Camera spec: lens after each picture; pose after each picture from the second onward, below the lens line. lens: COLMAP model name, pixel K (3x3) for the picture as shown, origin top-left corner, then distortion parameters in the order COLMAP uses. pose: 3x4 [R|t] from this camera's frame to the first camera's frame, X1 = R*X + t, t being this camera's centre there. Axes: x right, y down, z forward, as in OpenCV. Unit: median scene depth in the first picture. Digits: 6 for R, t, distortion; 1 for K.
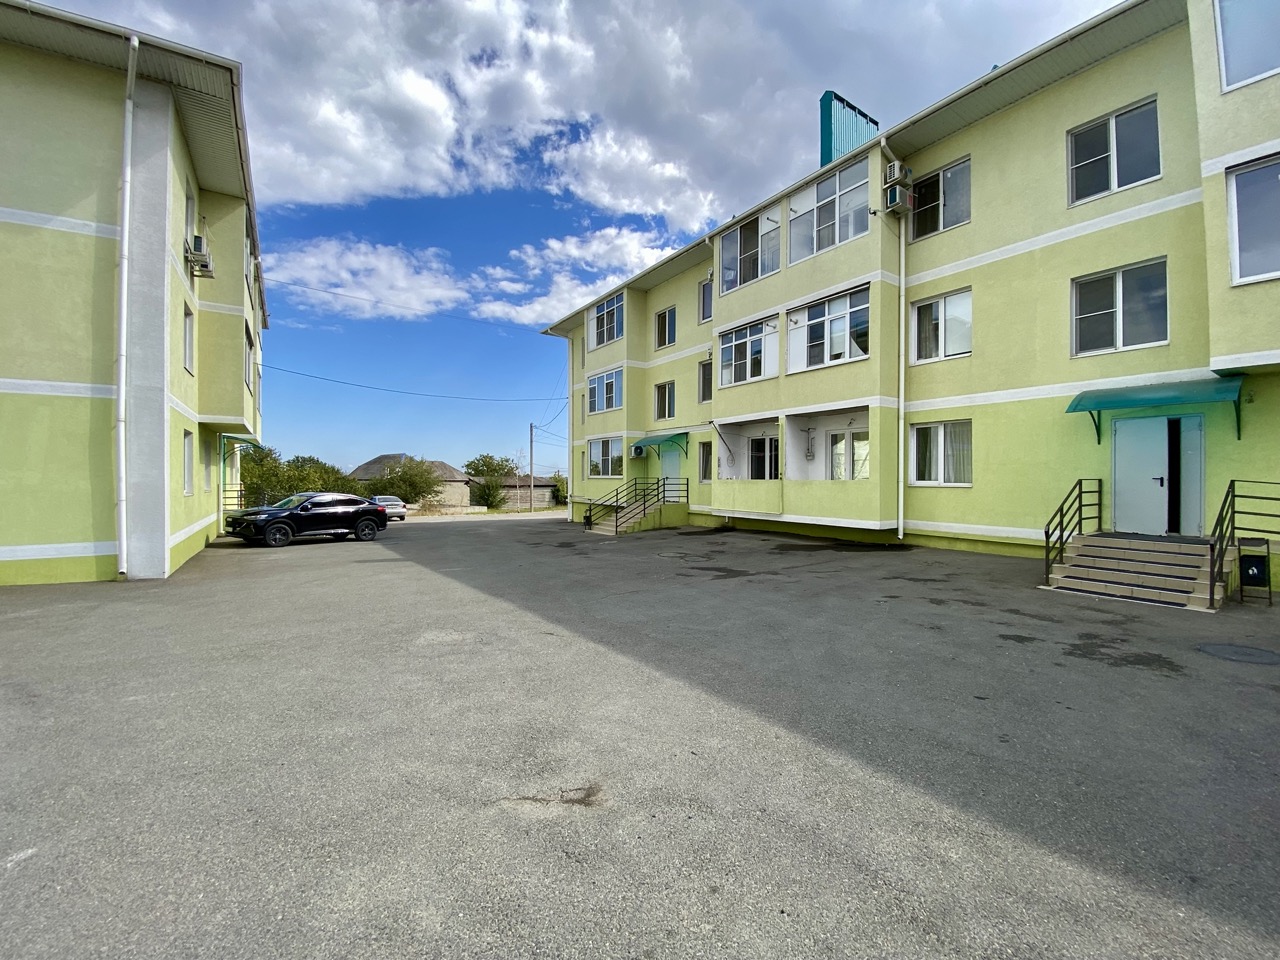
lens RADIAL K [[517.2, 0, 633.7], [0, 517.2, 481.2], [0, 0, 1]] dist [0.009961, -0.014692]
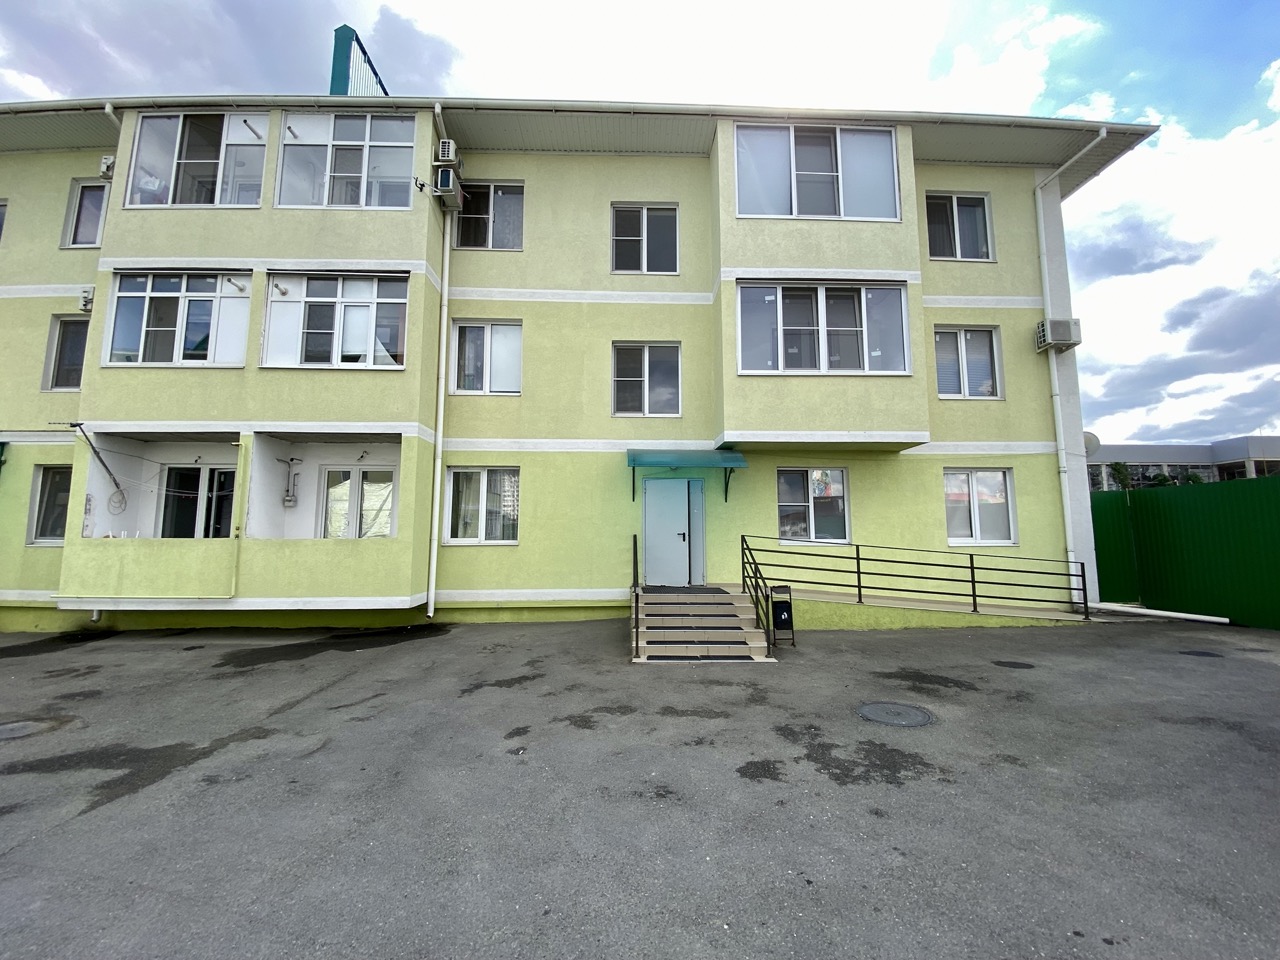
lens RADIAL K [[517.2, 0, 639.9], [0, 517.2, 481.1], [0, 0, 1]] dist [0.009961, -0.014692]
pose [[0.525550, 0.089682, 0.846023, 0.025041], [0.007075, 0.993933, -0.109757, 0.000814], [-0.850733, 0.063668, 0.521727, 0.355839]]
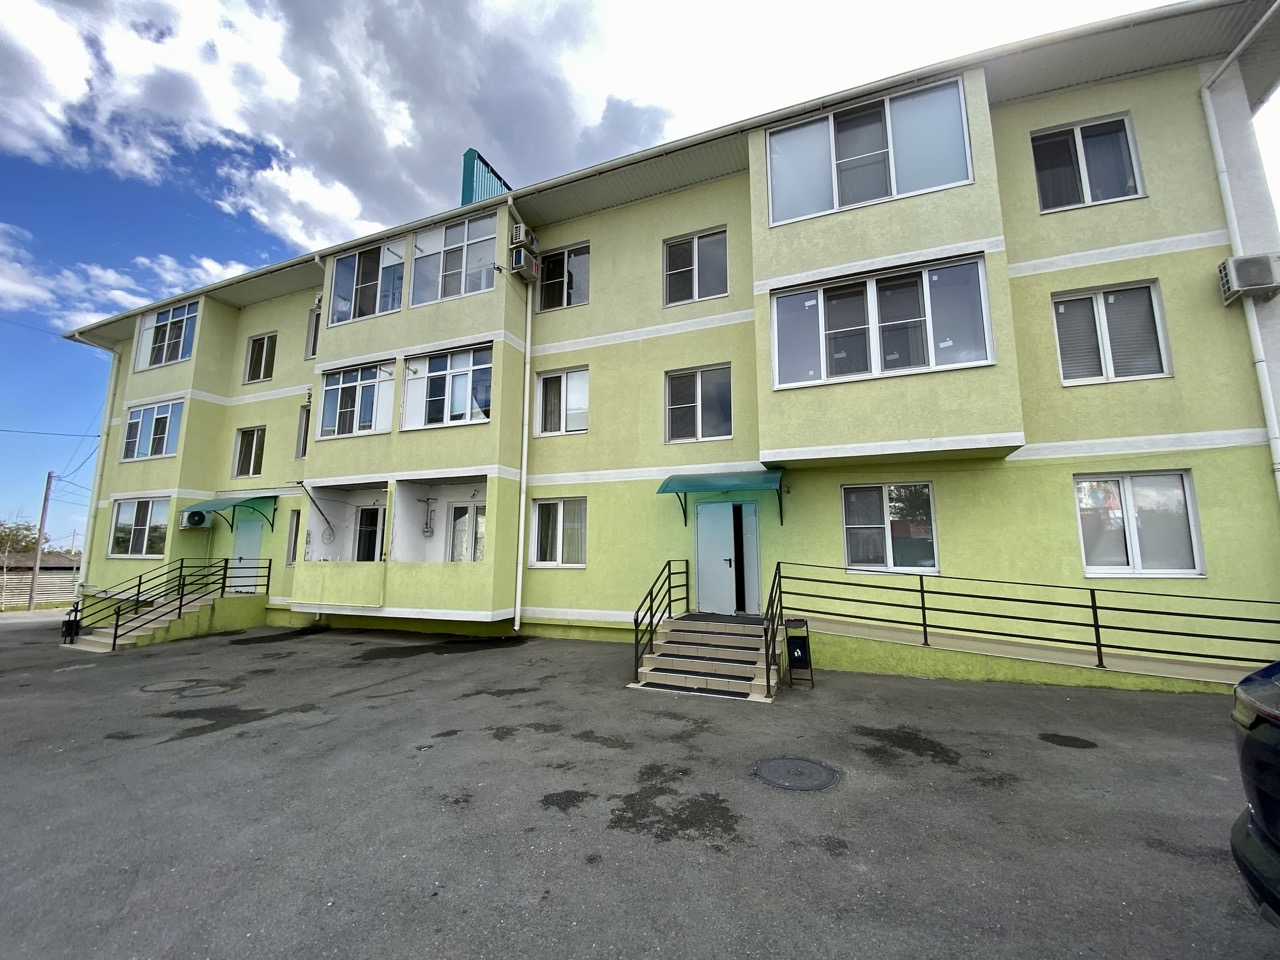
lens RADIAL K [[517.2, 0, 642.2], [0, 517.2, 480.6], [0, 0, 1]] dist [0.009961, -0.014692]
pose [[0.823905, 0.082934, 0.560627, 0.189441], [0.002480, 0.988698, -0.149903, -0.006490], [-0.566722, 0.124896, 0.814387, 0.152193]]
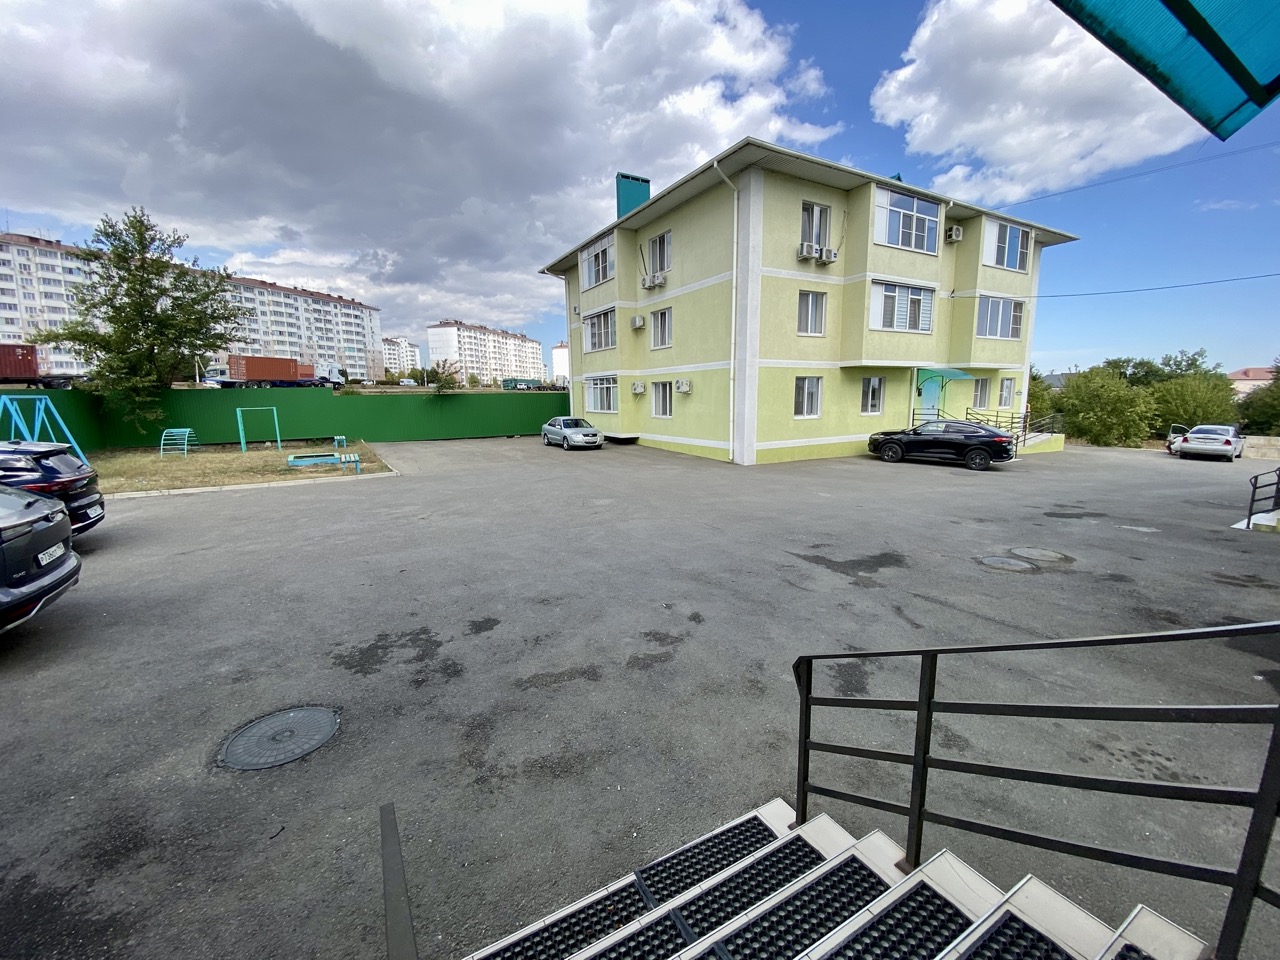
lens RADIAL K [[517.2, 0, 645.7], [0, 517.2, 475.1], [0, 0, 1]] dist [0.009961, -0.014692]
pose [[-0.056551, 0.155961, -0.986143, 0.745606], [0.003891, 0.987751, 0.155992, -0.047084], [0.998392, 0.004984, -0.056465, 0.628845]]
